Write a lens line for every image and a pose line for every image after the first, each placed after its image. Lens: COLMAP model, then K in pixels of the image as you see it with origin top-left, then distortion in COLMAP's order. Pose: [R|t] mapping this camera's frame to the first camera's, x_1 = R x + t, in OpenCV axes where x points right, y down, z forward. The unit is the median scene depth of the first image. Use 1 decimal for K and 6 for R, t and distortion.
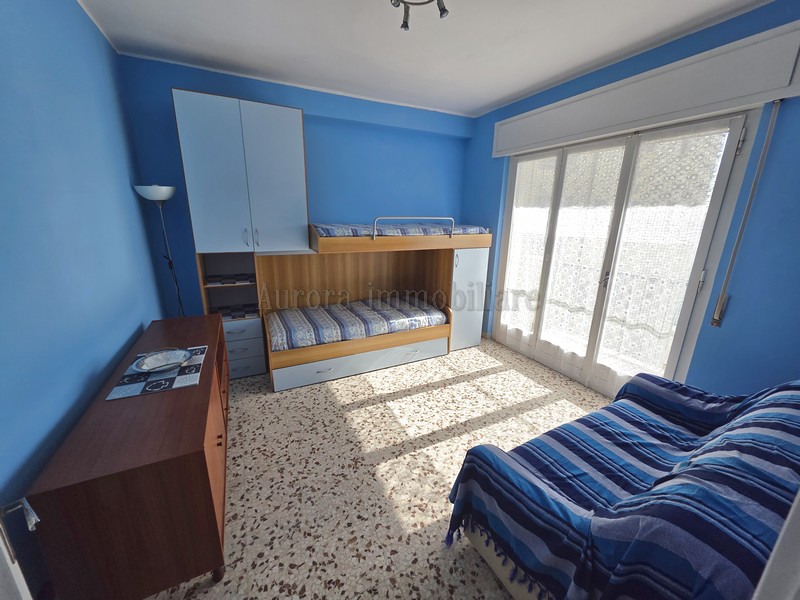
lens RADIAL K [[318.4, 0, 398.4], [0, 318.4, 299.9], [0, 0, 1]] dist [0.002794, 0.000075]
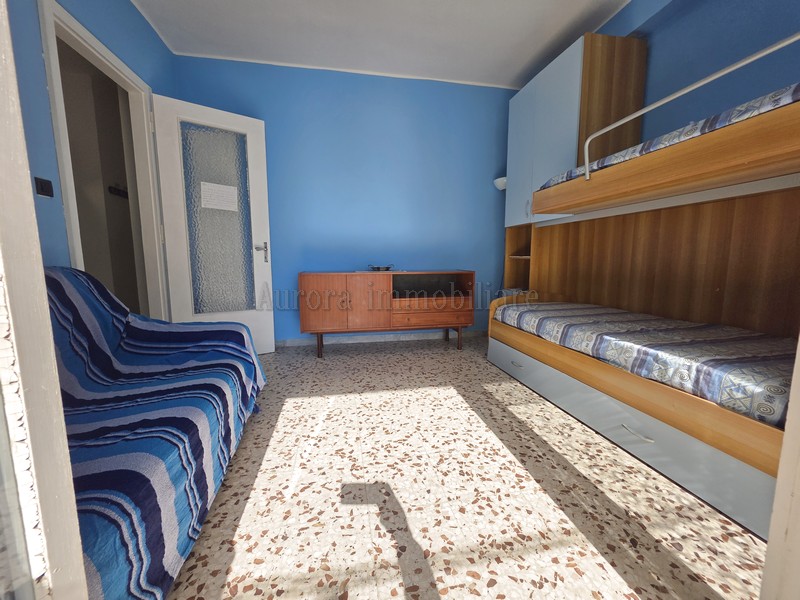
lens RADIAL K [[316.6, 0, 397.4], [0, 316.6, 299.9], [0, 0, 1]] dist [0.000444, 0.000031]
pose [[-0.266772, 0.103033, -0.958236, 0.659489], [-0.262441, 0.948929, 0.175096, 0.012353], [0.927339, 0.298191, -0.226107, 0.971127]]
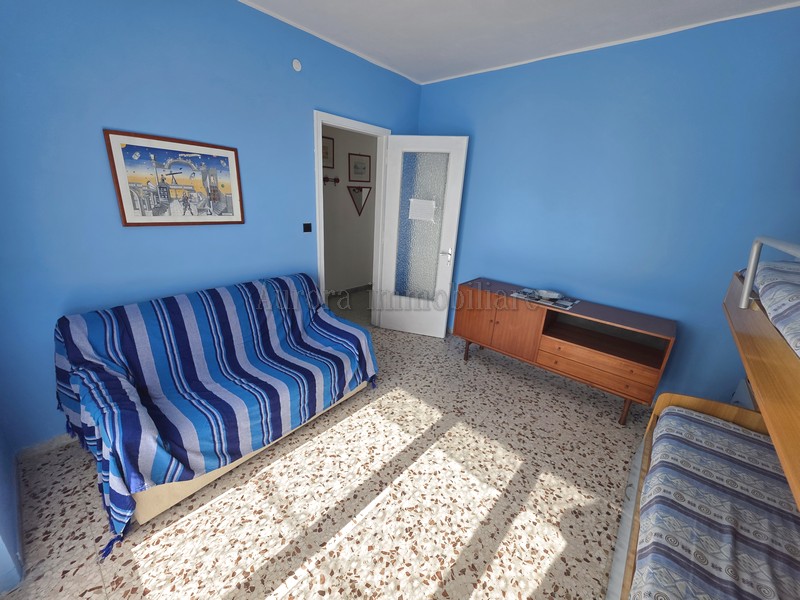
lens RADIAL K [[317.4, 0, 399.5], [0, 317.4, 300.5], [0, 0, 1]] dist [-0.001506, -0.000108]
pose [[-0.918067, 0.058936, -0.392021, 0.403311], [-0.174898, 0.827226, 0.533955, -0.337078], [0.355759, 0.558770, -0.749141, 1.233671]]
